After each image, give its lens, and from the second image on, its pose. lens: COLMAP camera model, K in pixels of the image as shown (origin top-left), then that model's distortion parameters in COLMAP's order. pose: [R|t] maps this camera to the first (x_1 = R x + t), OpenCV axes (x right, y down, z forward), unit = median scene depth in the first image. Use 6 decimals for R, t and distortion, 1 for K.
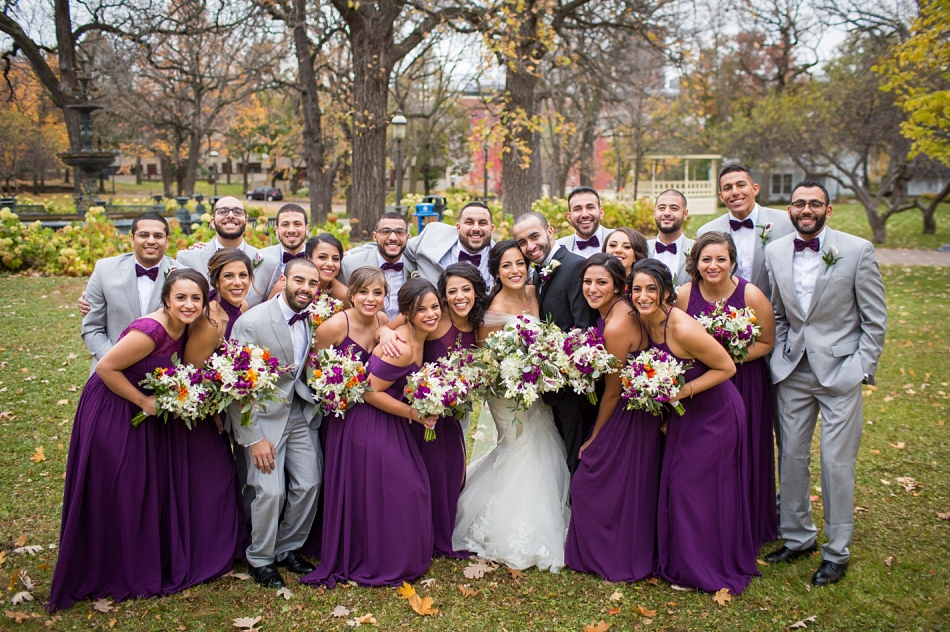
lens RADIAL K [[952.4, 0, 475.0], [0, 952.4, 316.0], [0, 0, 1]] dist [-0.070684, 0.034880]
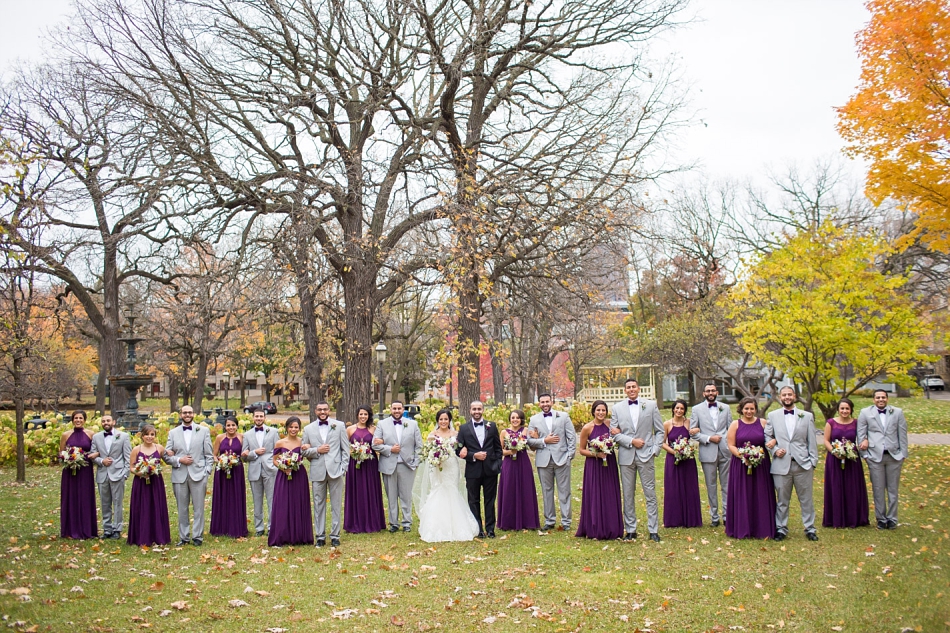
lens RADIAL K [[952.4, 0, 475.0], [0, 952.4, 316.5], [0, 0, 1]] dist [-0.070684, 0.034880]
pose [[0.999557, -0.022821, 0.019089, 0.011718], [0.026438, 0.975576, -0.218065, 0.019319], [-0.013646, 0.218473, 0.975748, -0.134158]]
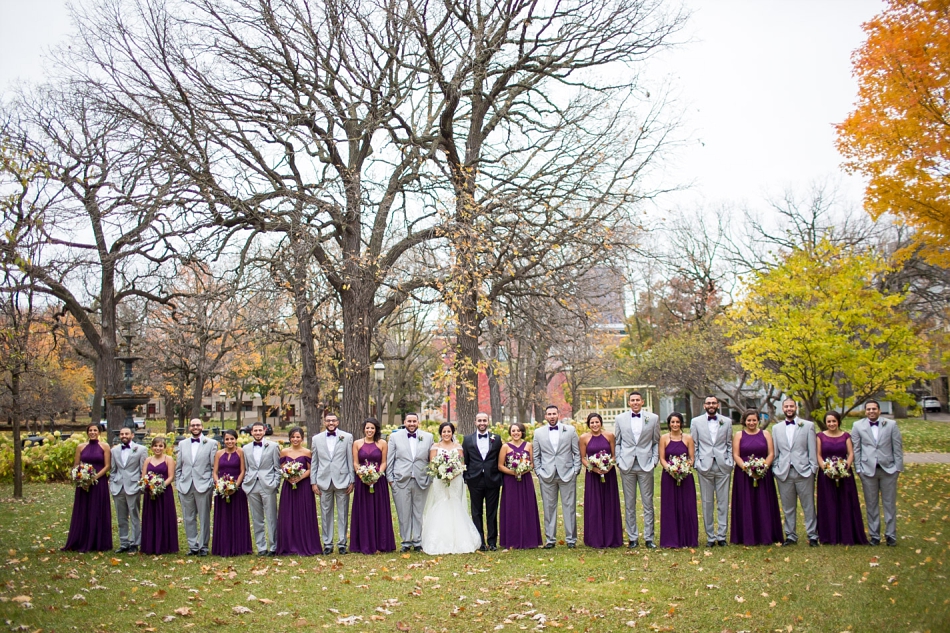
lens RADIAL K [[952.4, 0, 475.0], [0, 952.4, 316.5], [0, 0, 1]] dist [-0.070684, 0.034880]
pose [[0.999482, -0.021172, 0.024246, 0.009999], [0.026416, 0.969932, -0.241940, 0.022171], [-0.018395, 0.242455, 0.969988, -0.133657]]
